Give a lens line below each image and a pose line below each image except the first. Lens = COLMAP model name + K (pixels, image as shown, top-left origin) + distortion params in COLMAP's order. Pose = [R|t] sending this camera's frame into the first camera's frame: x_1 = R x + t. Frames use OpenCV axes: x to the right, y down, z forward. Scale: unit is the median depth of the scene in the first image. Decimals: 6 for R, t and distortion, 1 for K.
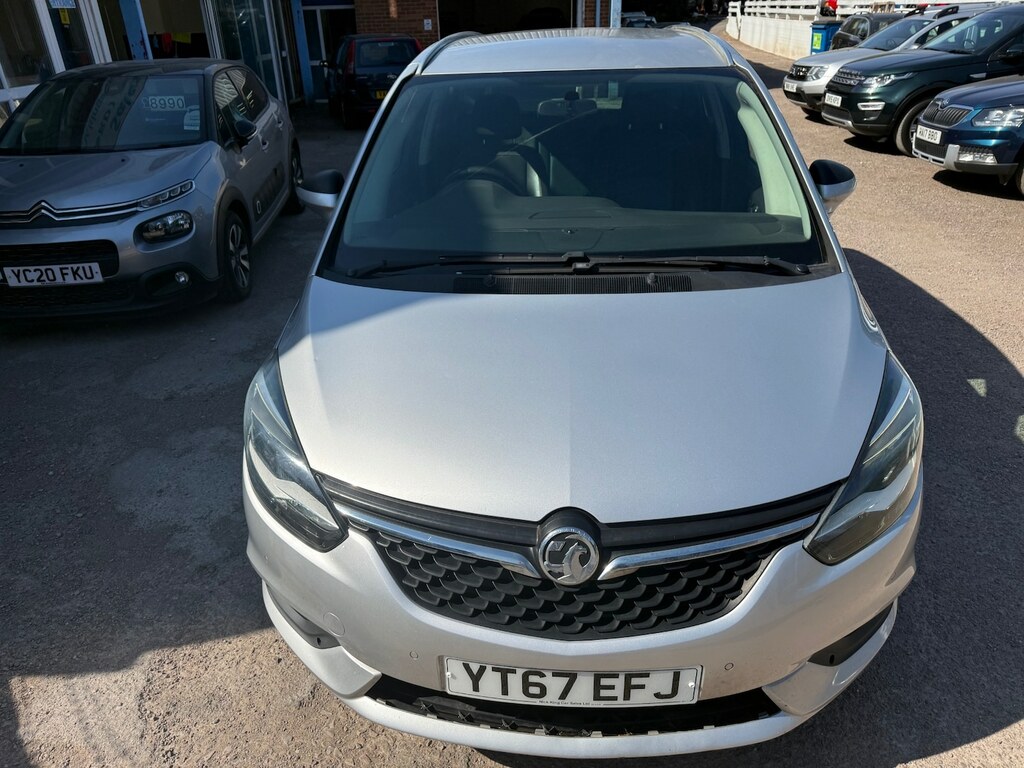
lens RADIAL K [[777.2, 0, 512.0], [0, 777.2, 384.0], [0, 0, 1]] dist [0.063254, -0.090998]
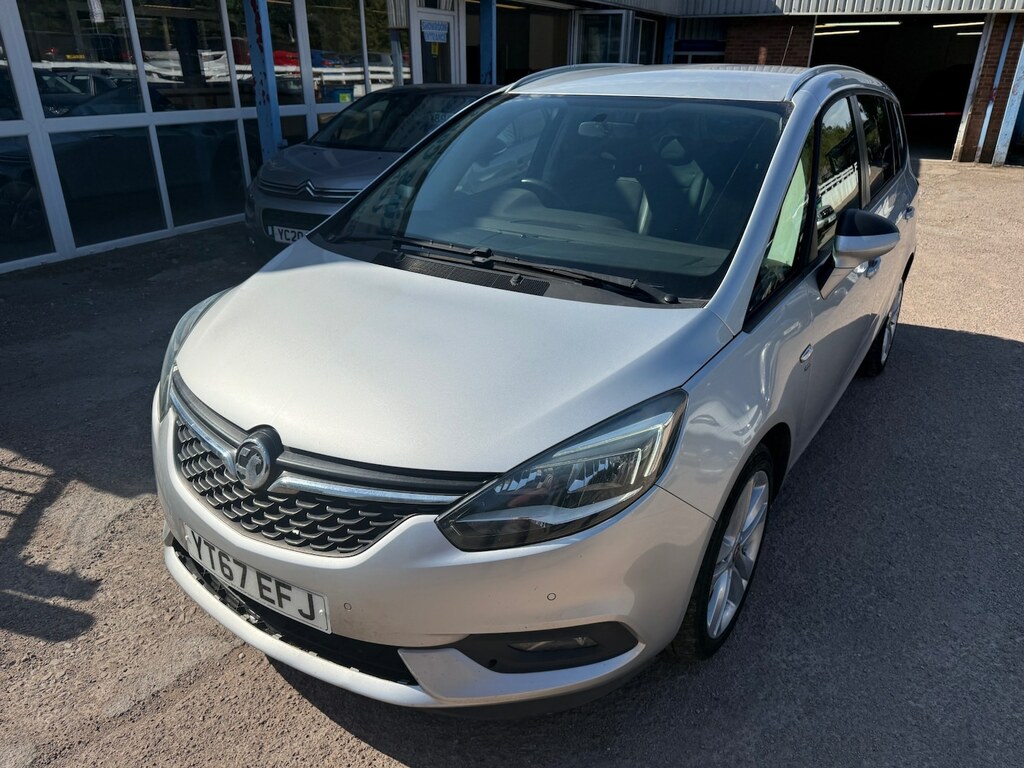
lens RADIAL K [[793.5, 0, 546.5], [0, 793.5, 385.2], [0, 0, 1]] dist [0.121874, -0.200007]
pose [[0.853949, 0.221839, -0.470699, 0.733253], [-0.253074, 0.967442, -0.003178, -0.001978], [0.454669, 0.121836, 0.882288, 0.079246]]
